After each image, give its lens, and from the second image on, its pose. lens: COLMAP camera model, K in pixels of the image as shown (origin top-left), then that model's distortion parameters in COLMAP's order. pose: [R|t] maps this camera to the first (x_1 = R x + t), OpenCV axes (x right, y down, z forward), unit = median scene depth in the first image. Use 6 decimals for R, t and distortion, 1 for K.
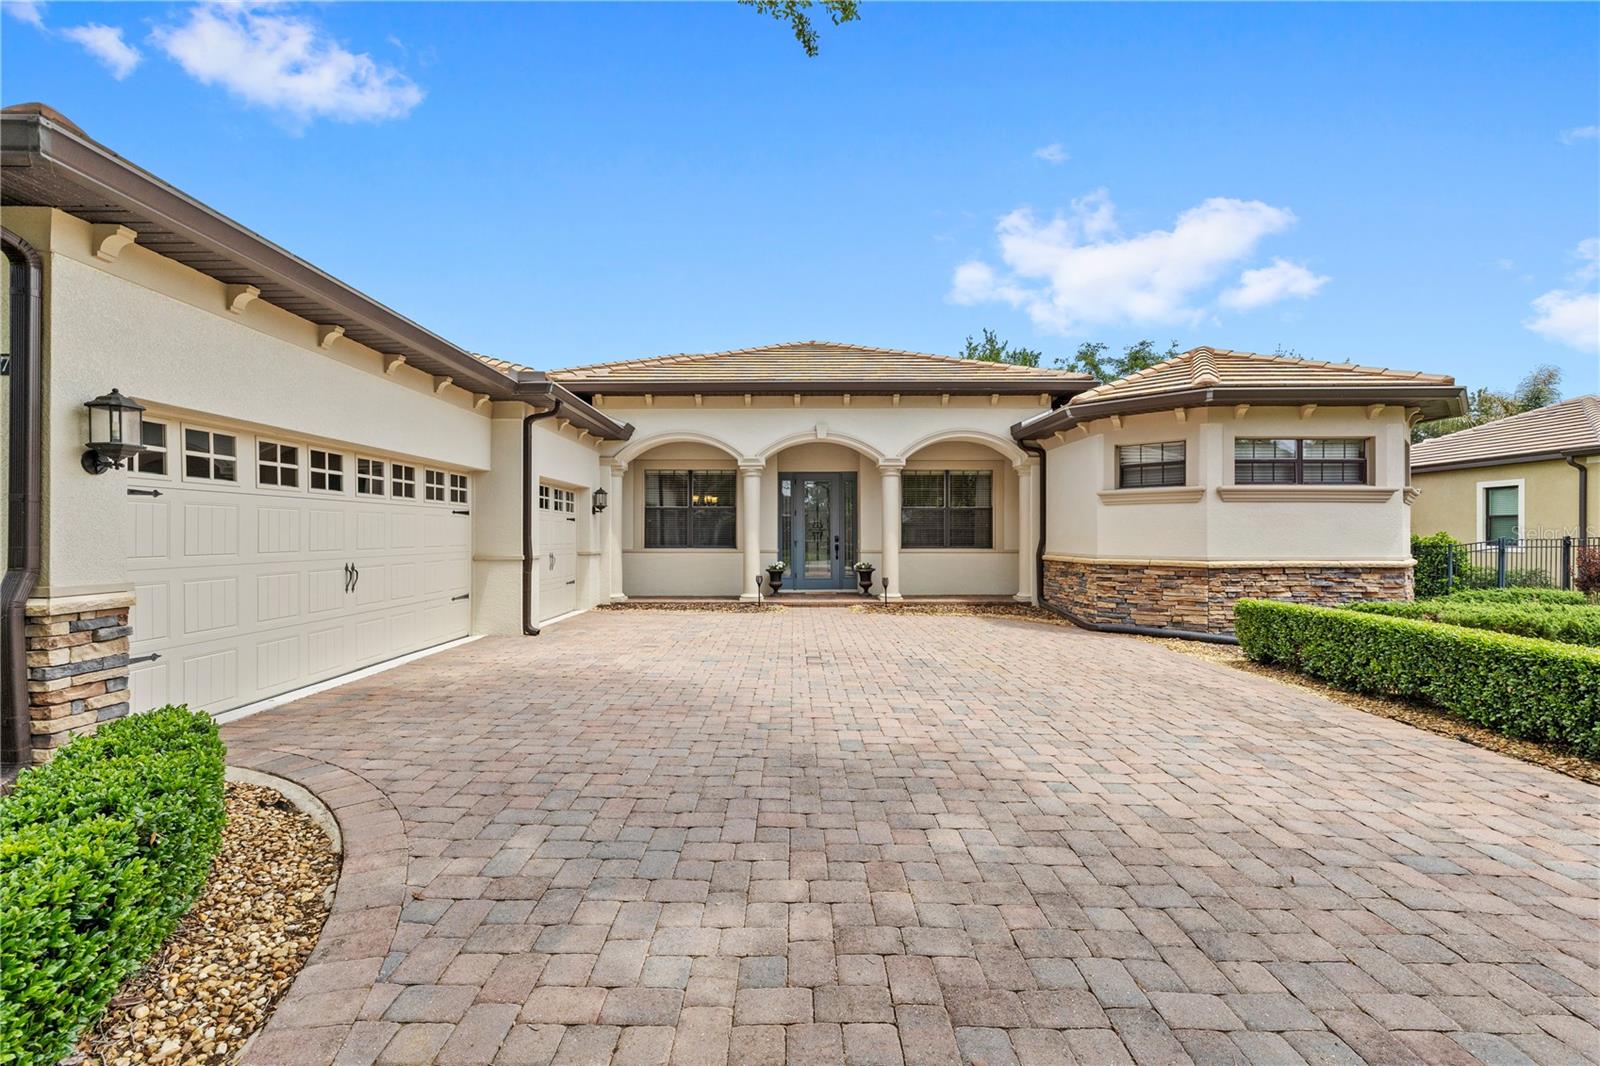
lens RADIAL K [[682.3, 0, 800.0], [0, 682.3, 533.0], [0, 0, 1]] dist [0.004246, 0.000240]
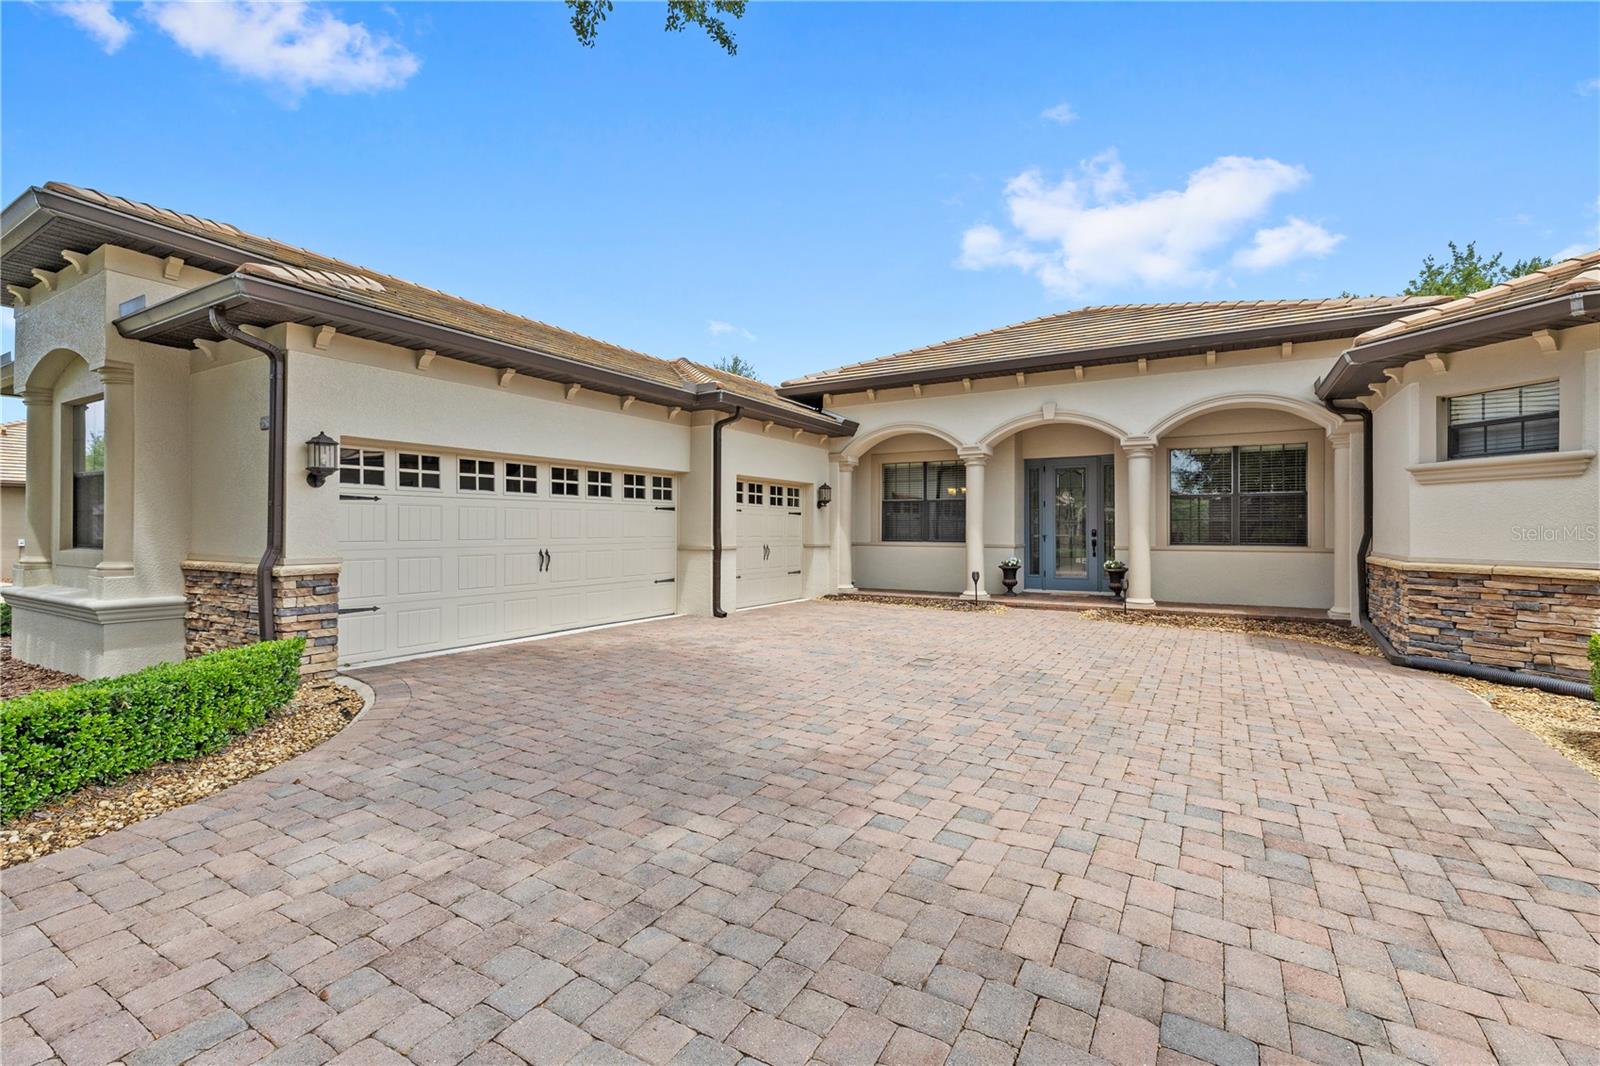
lens RADIAL K [[697.7, 0, 799.1], [0, 697.7, 522.5], [0, 0, 1]] dist [0.001997, 0.000275]
pose [[0.859978, -0.003517, -0.510319, 0.269437], [0.000065, 0.999977, -0.006781, 0.001920], [0.510331, 0.005799, 0.859958, 0.072382]]
